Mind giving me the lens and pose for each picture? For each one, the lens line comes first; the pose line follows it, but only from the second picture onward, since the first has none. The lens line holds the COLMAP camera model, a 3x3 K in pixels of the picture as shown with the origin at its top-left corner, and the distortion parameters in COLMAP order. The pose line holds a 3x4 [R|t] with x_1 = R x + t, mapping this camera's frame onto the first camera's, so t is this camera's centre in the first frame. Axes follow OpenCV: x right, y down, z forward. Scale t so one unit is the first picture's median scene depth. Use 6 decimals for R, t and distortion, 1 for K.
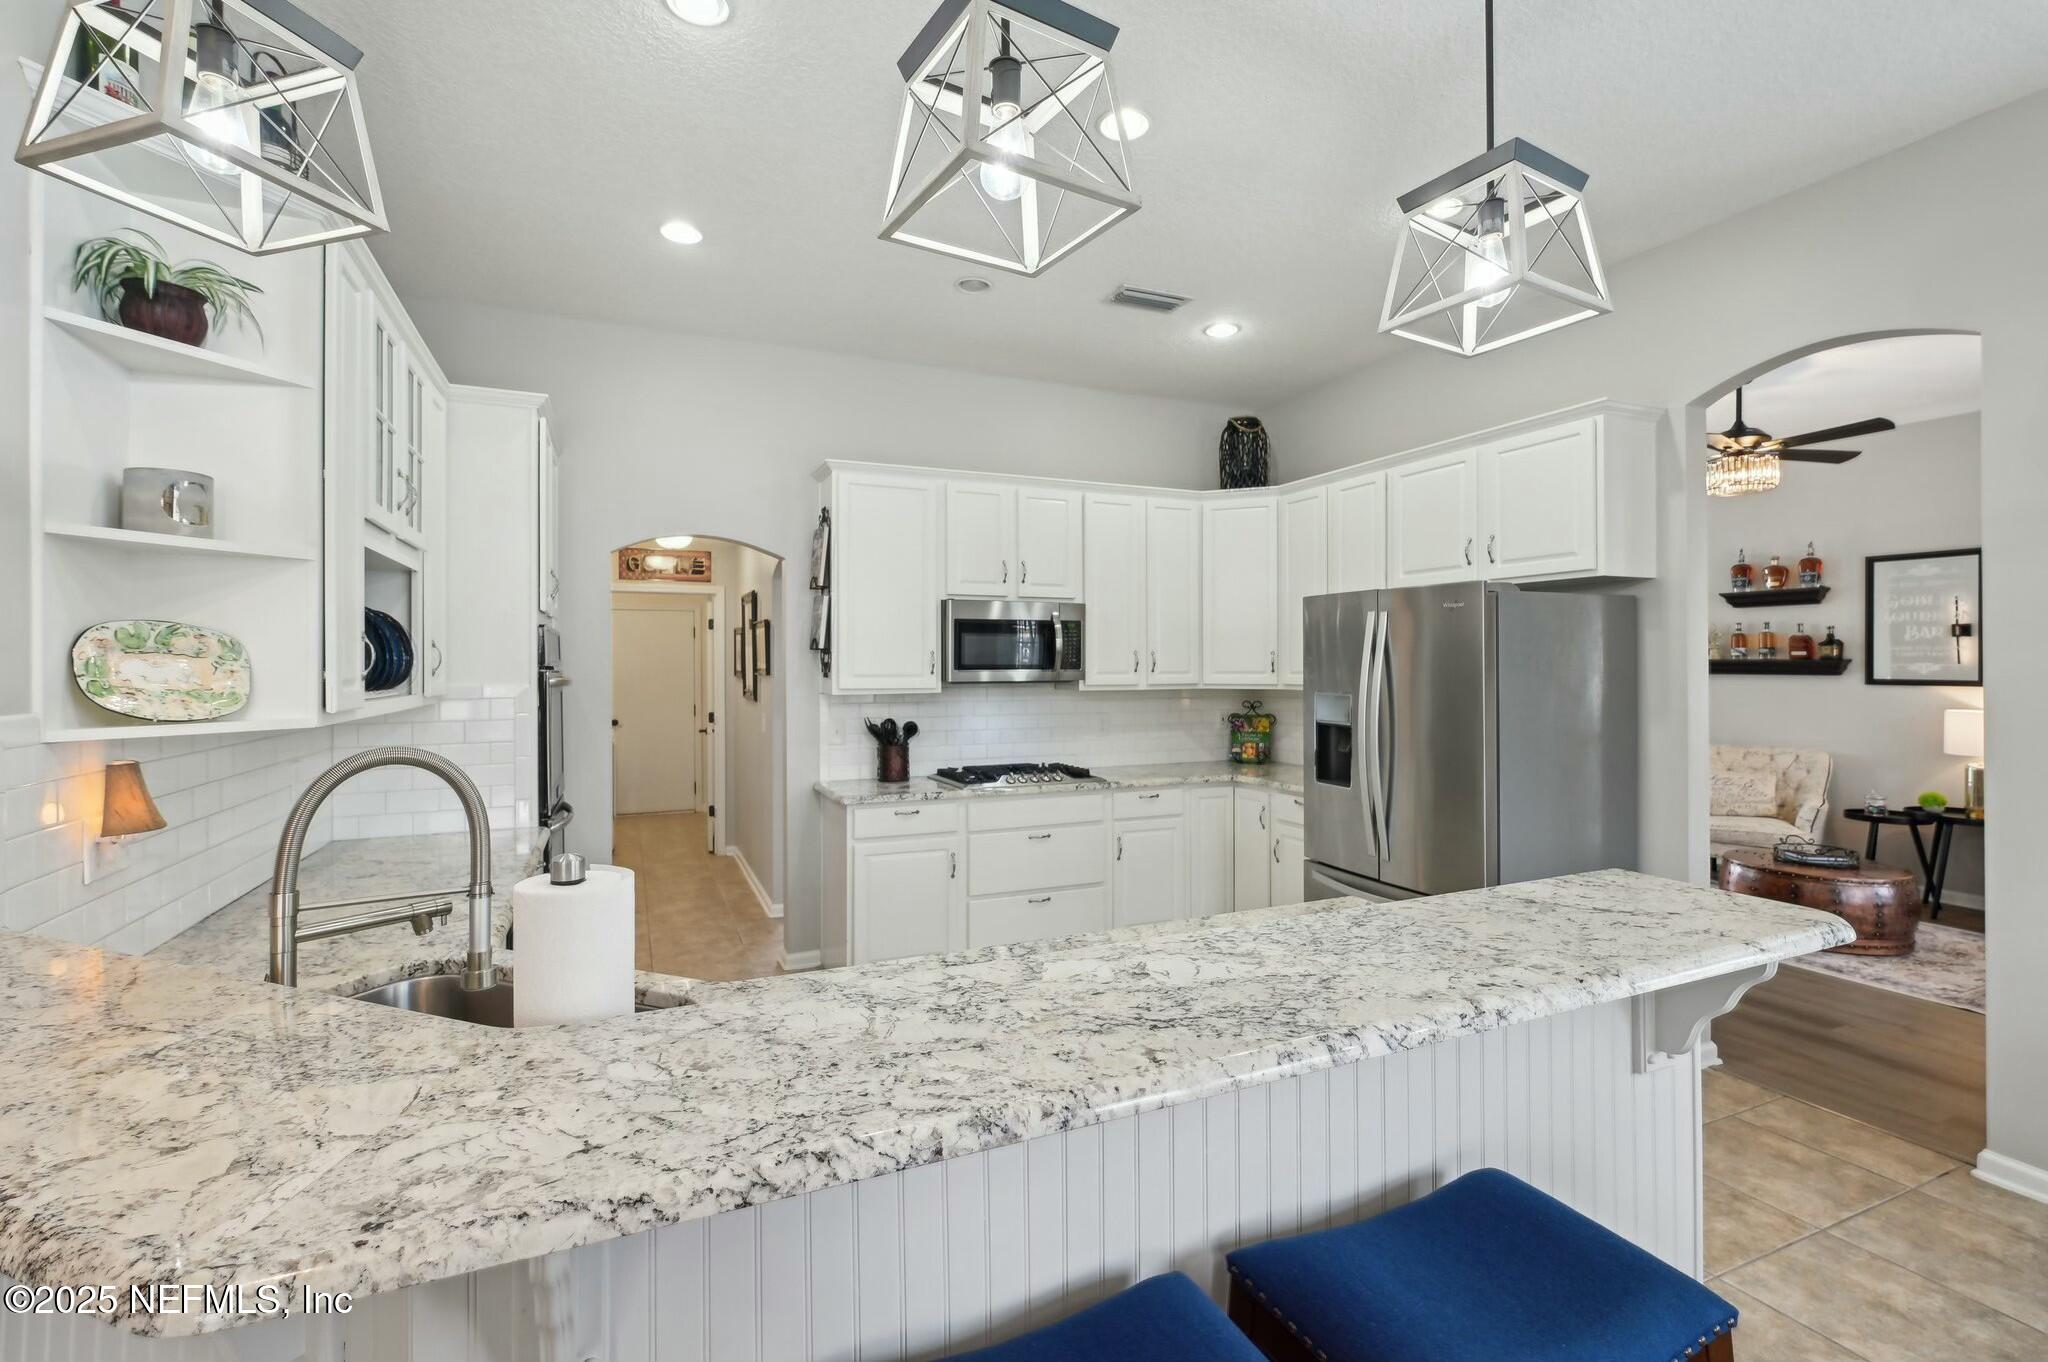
lens RADIAL K [[876.4, 0, 1041.5], [0, 876.4, 664.9], [0, 0, 1]] dist [0.002961, -0.001679]
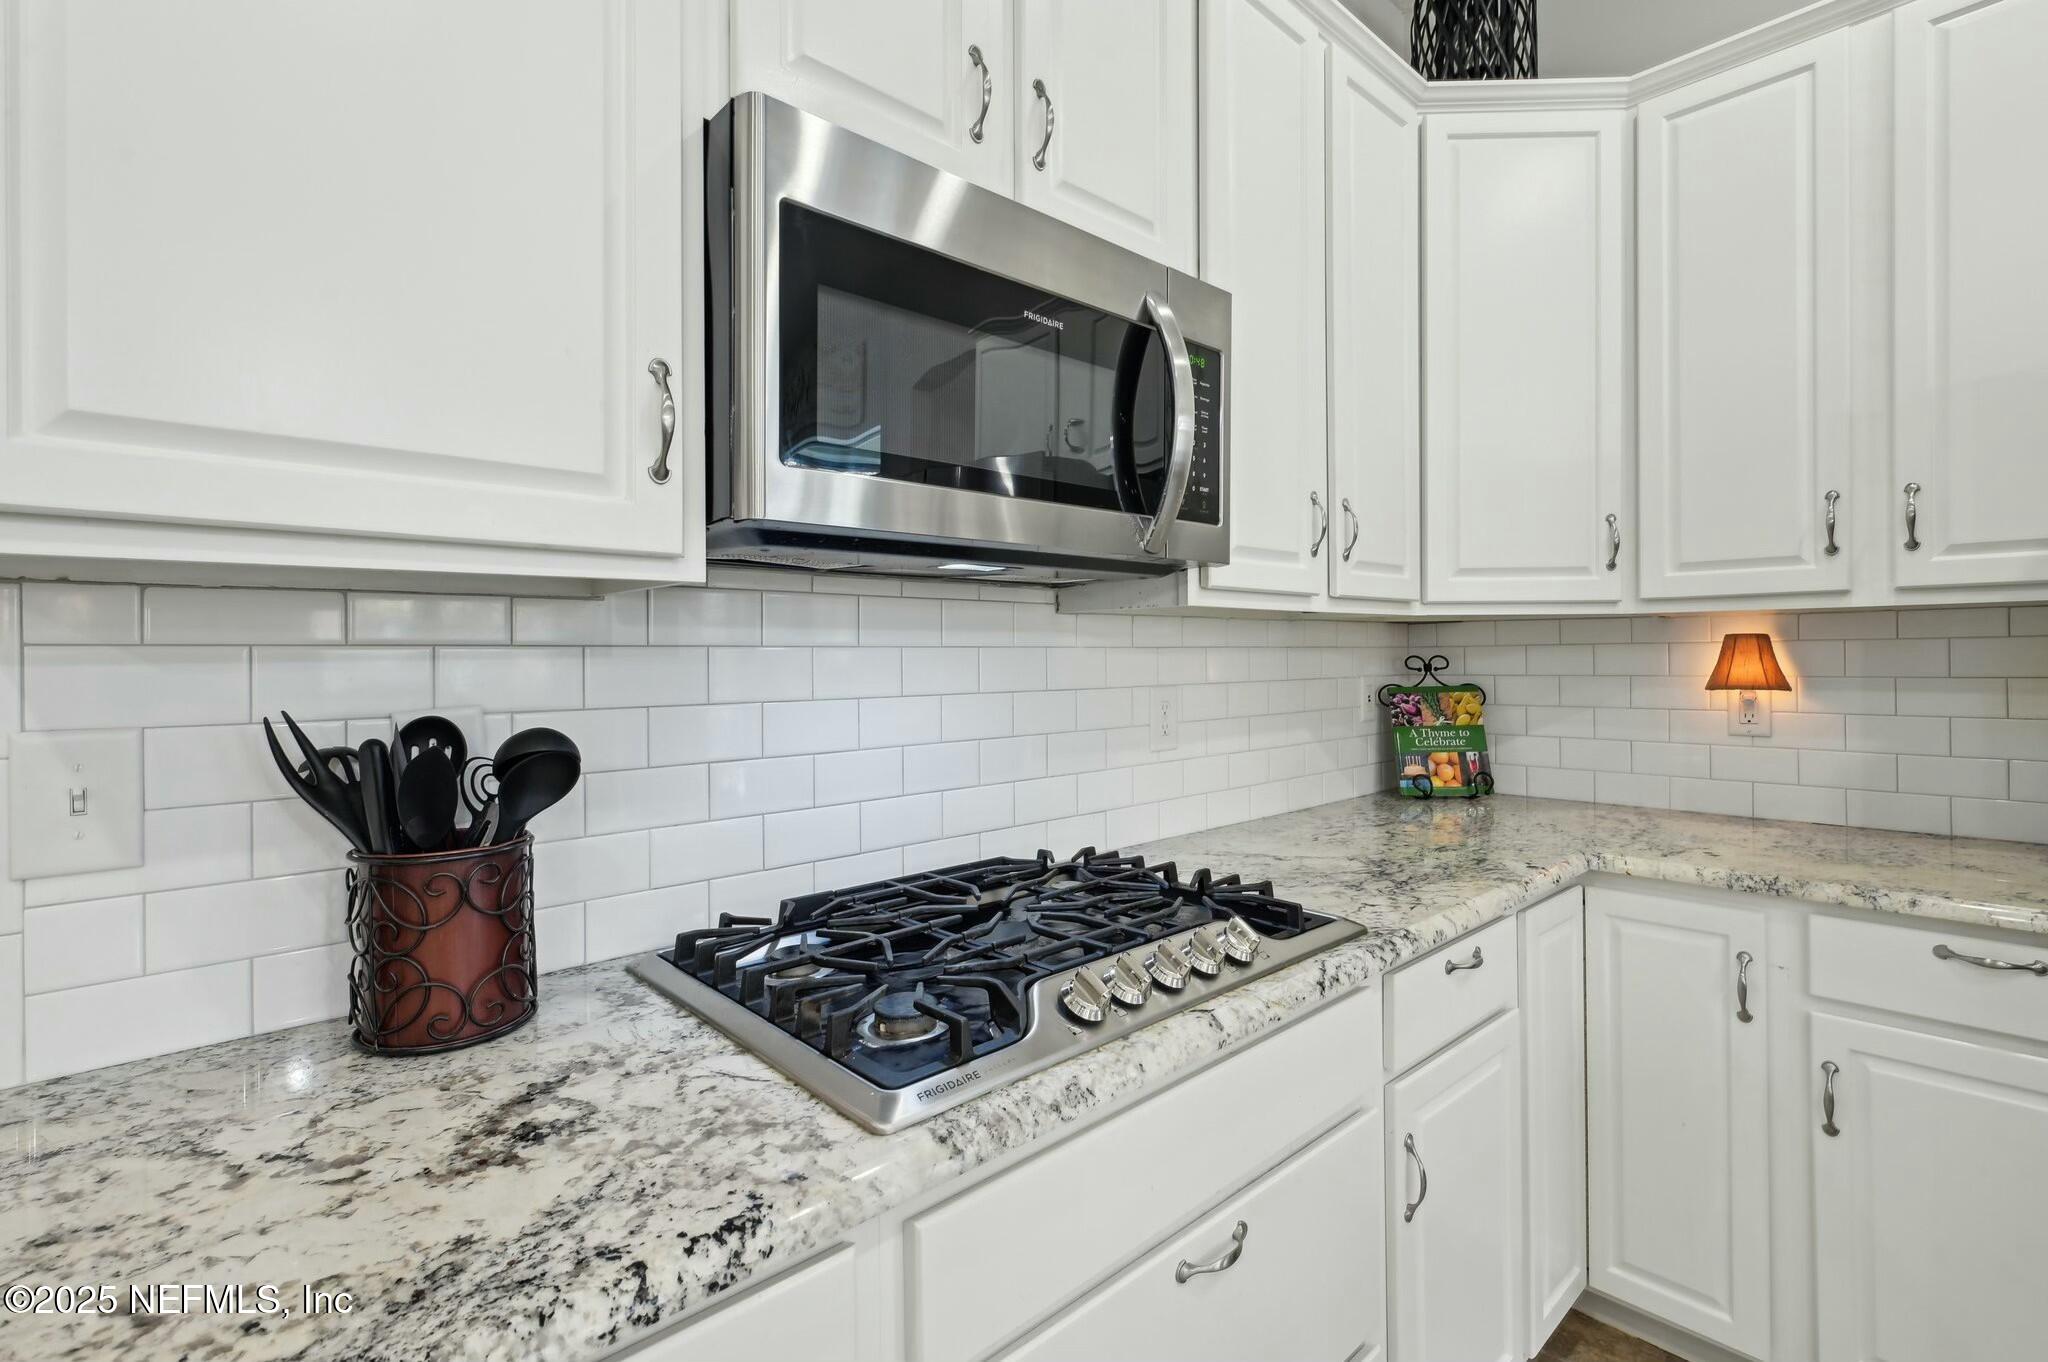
lens RADIAL K [[939.0, 0, 1042.2], [0, 939.0, 655.3], [0, 0, 1]] dist [-0.005189, -0.000193]
pose [[0.943548, -0.004181, 0.331210, -0.092411], [0.001590, 0.999966, 0.008094, 0.038420], [-0.331233, -0.007111, 0.943522, 0.630859]]
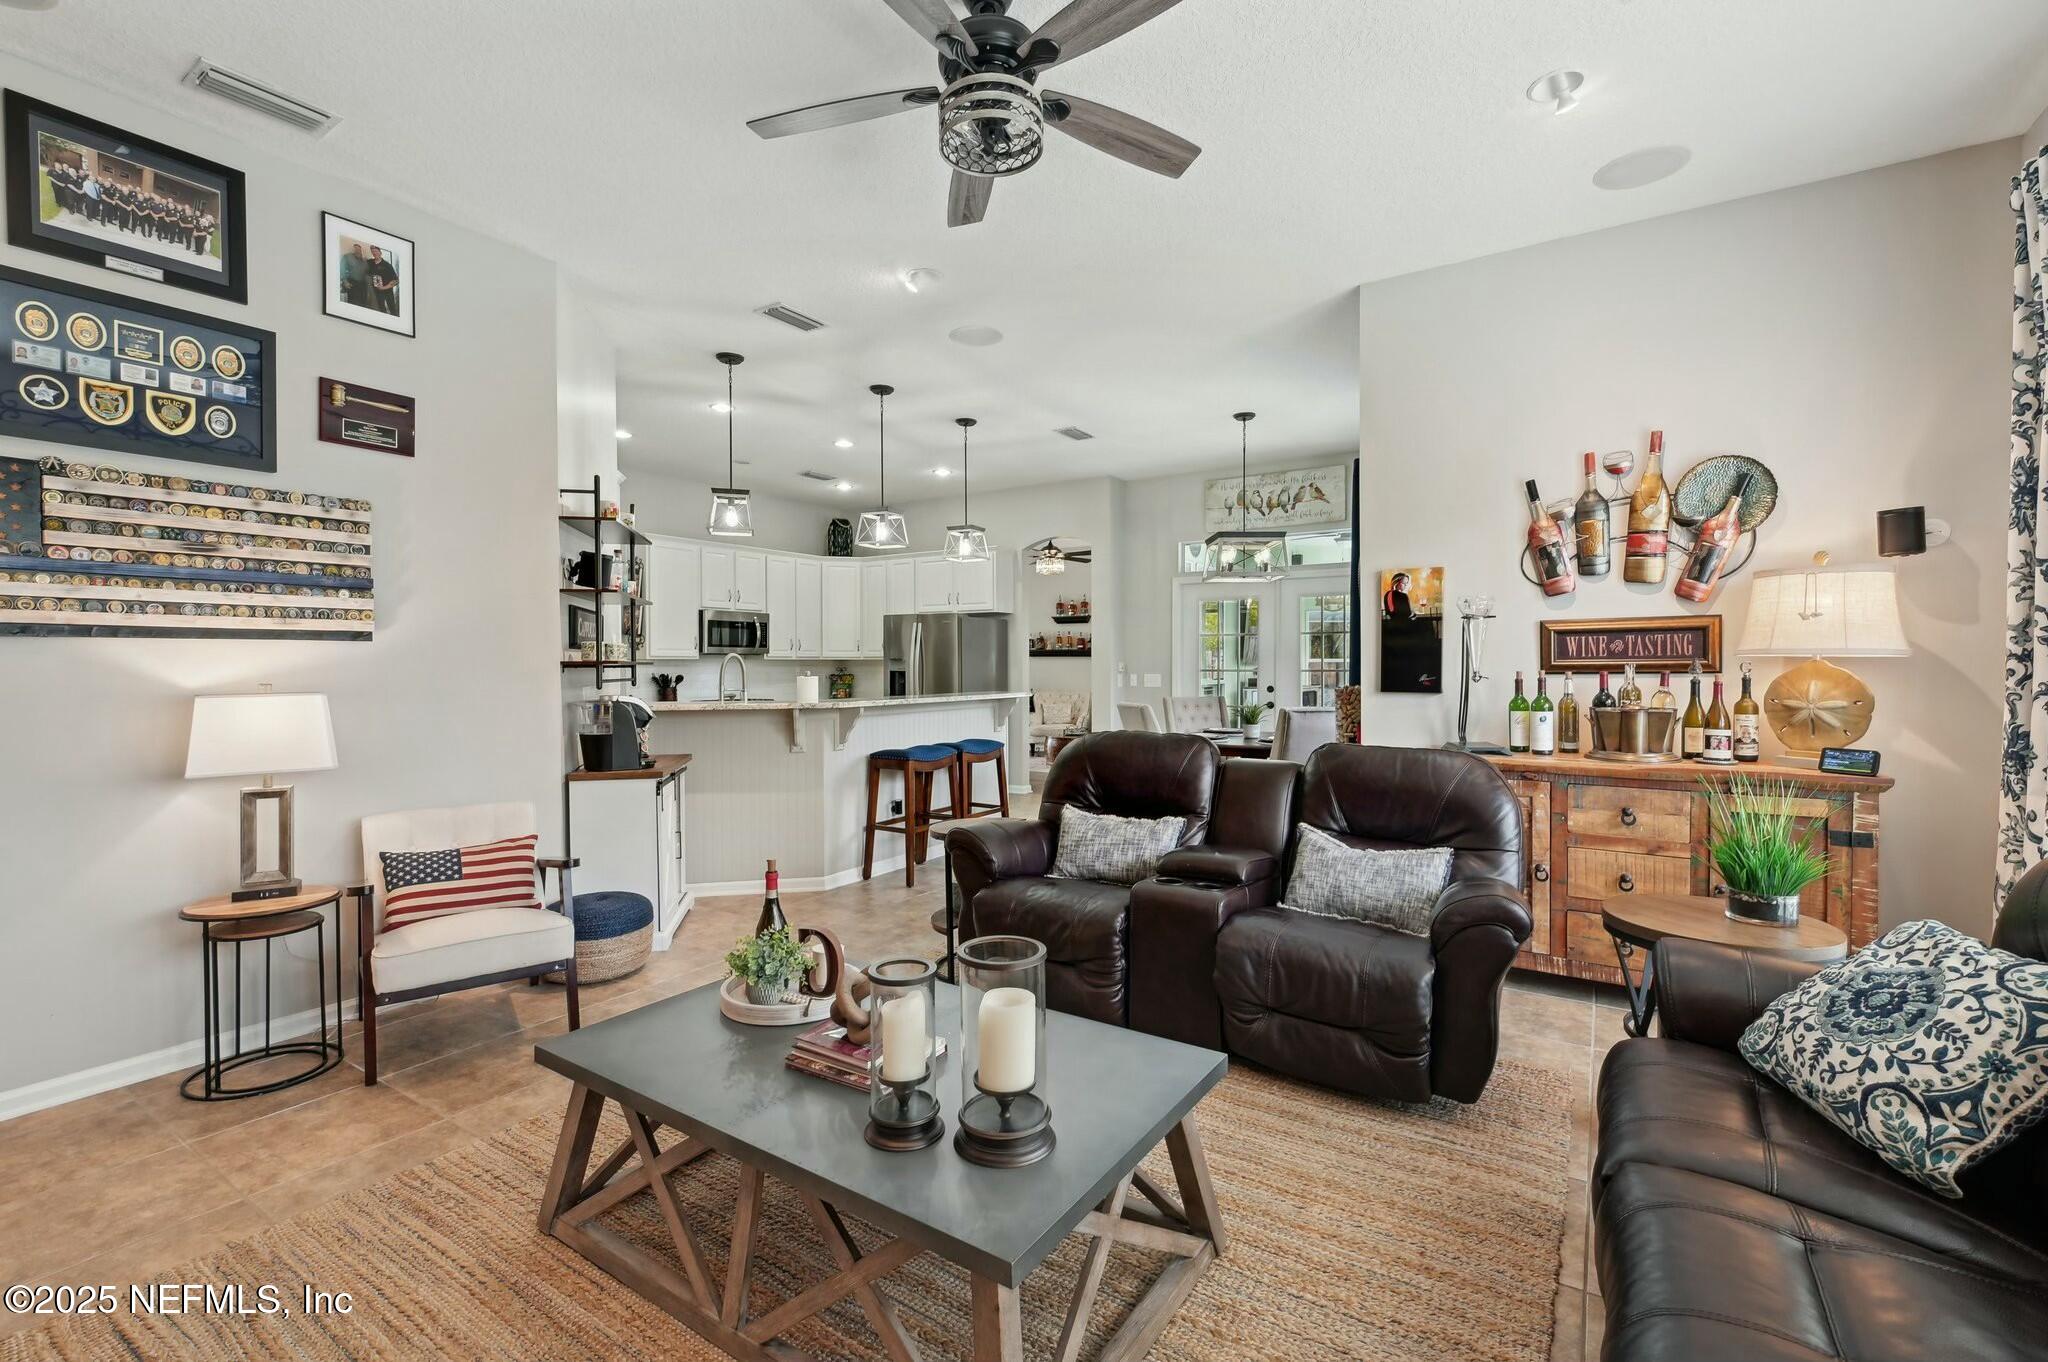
lens RADIAL K [[876.4, 0, 1022.6], [0, 876.4, 687.7], [0, 0, 1]] dist [0.002961, -0.001679]
pose [[0.839888, -0.011313, 0.542641, -0.453625], [-0.004636, 0.999597, 0.028014, 0.031204], [-0.542739, -0.026045, 0.839497, -0.793922]]
